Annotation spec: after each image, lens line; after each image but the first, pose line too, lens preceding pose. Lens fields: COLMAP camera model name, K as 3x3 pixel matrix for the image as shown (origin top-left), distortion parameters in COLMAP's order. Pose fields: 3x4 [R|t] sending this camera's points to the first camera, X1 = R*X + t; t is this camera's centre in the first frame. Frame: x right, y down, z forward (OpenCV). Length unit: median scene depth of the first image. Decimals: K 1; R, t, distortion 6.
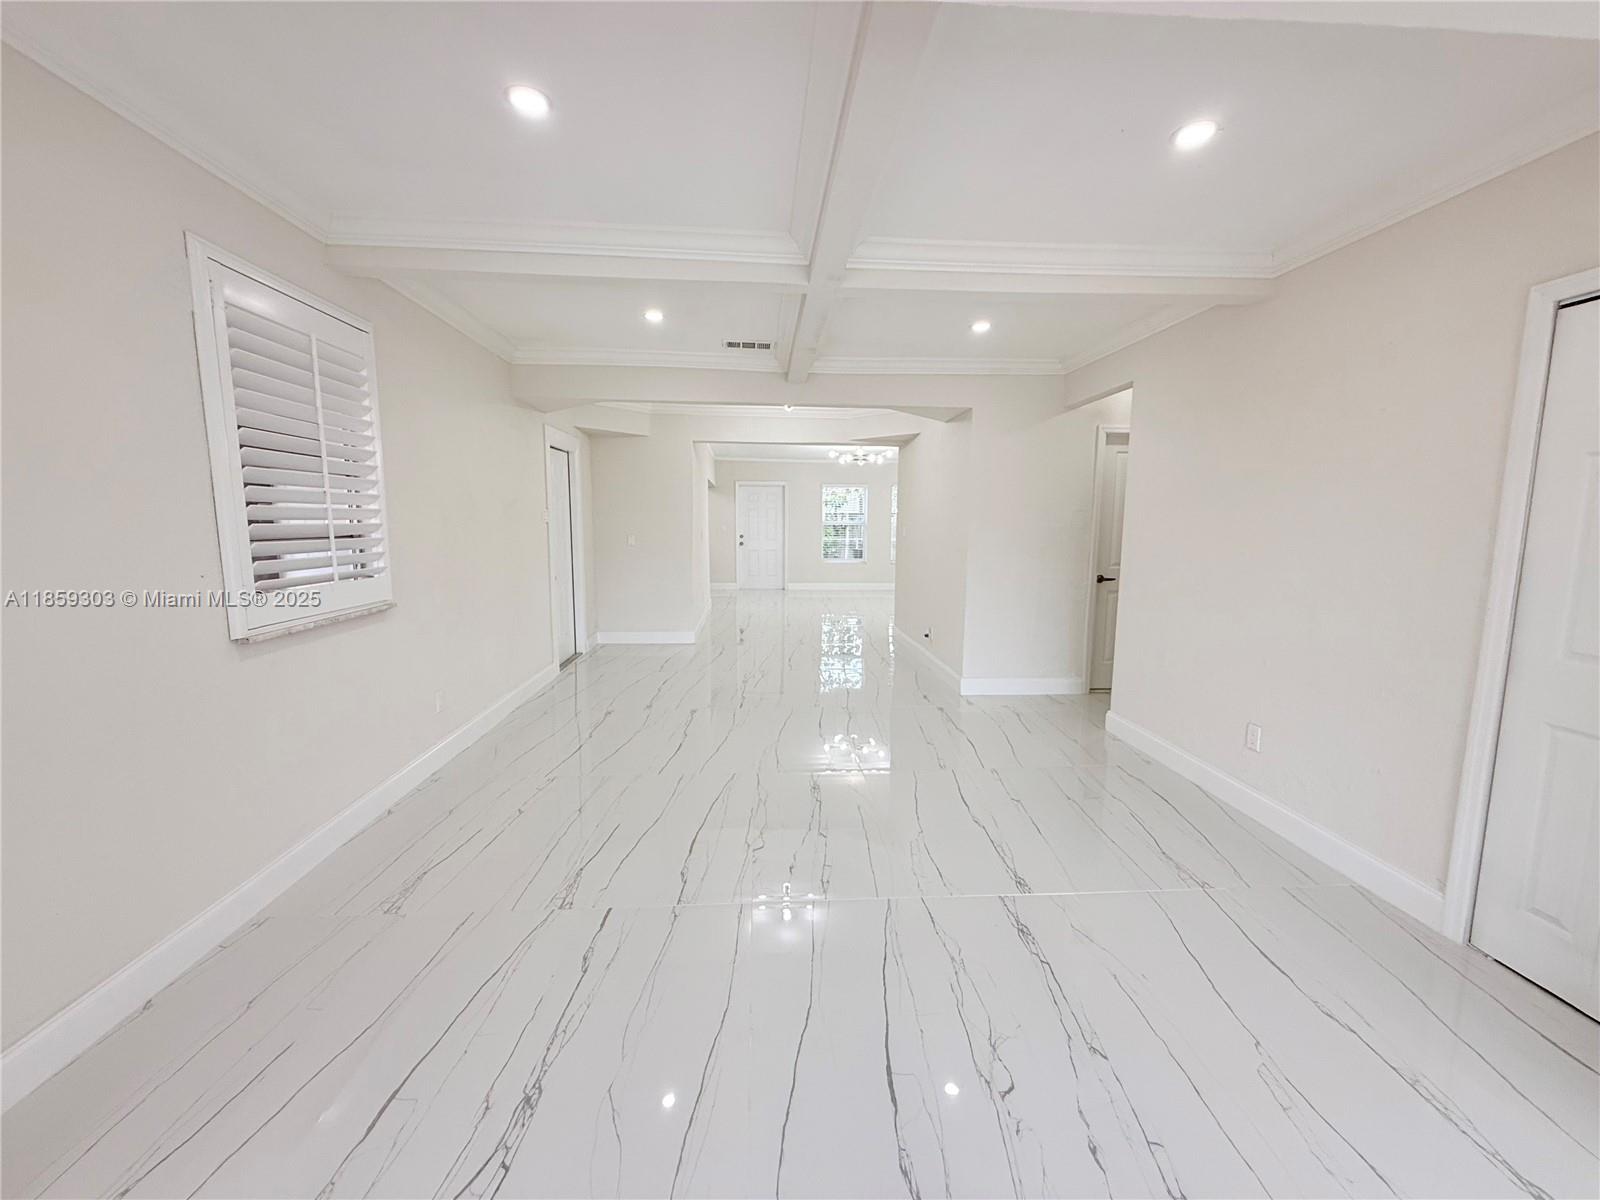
lens RADIAL K [[645.0, 0, 797.0], [0, 645.0, 601.6], [0, 0, 1]] dist [0.001486, 0.000234]
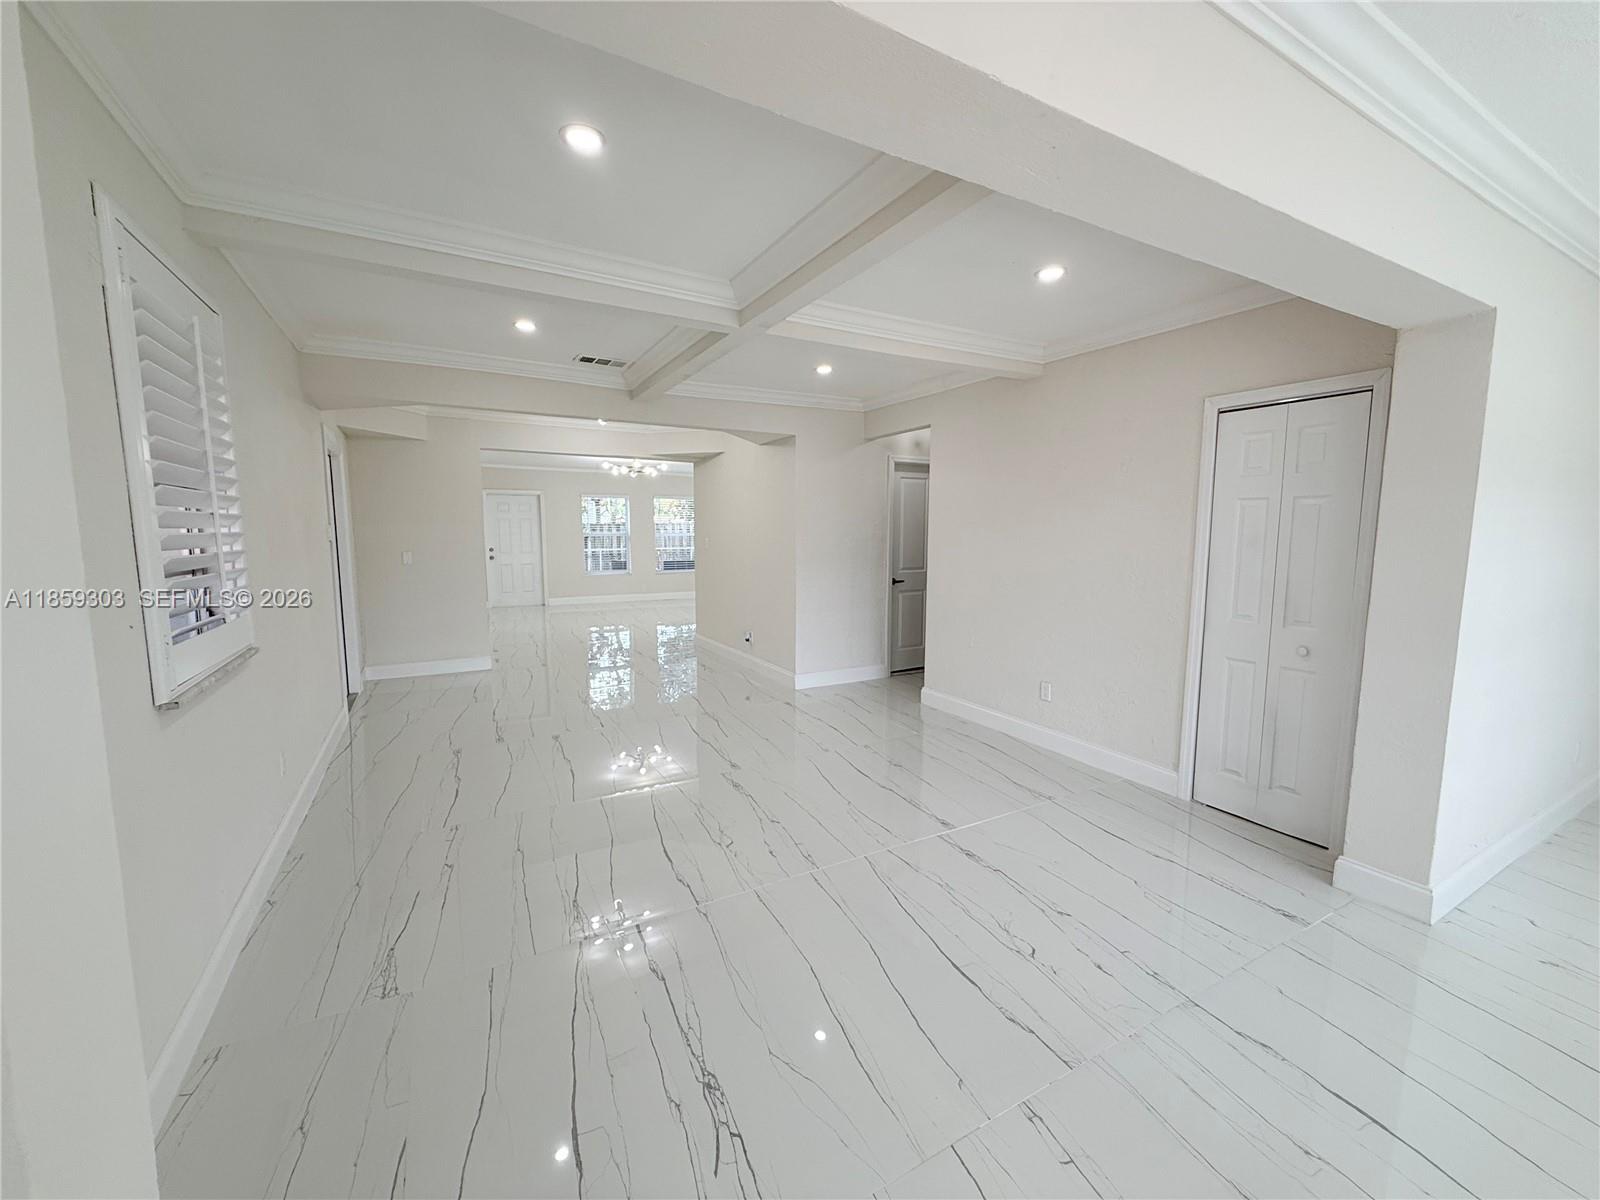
lens RADIAL K [[645.0, 0, 797.0], [0, 645.0, 601.6], [0, 0, 1]] dist [0.001486, 0.000234]
pose [[0.902531, -0.053407, 0.427300, -0.224595], [0.058368, 0.998294, 0.001491, -0.010079], [-0.426651, 0.023595, 0.904109, -0.019254]]
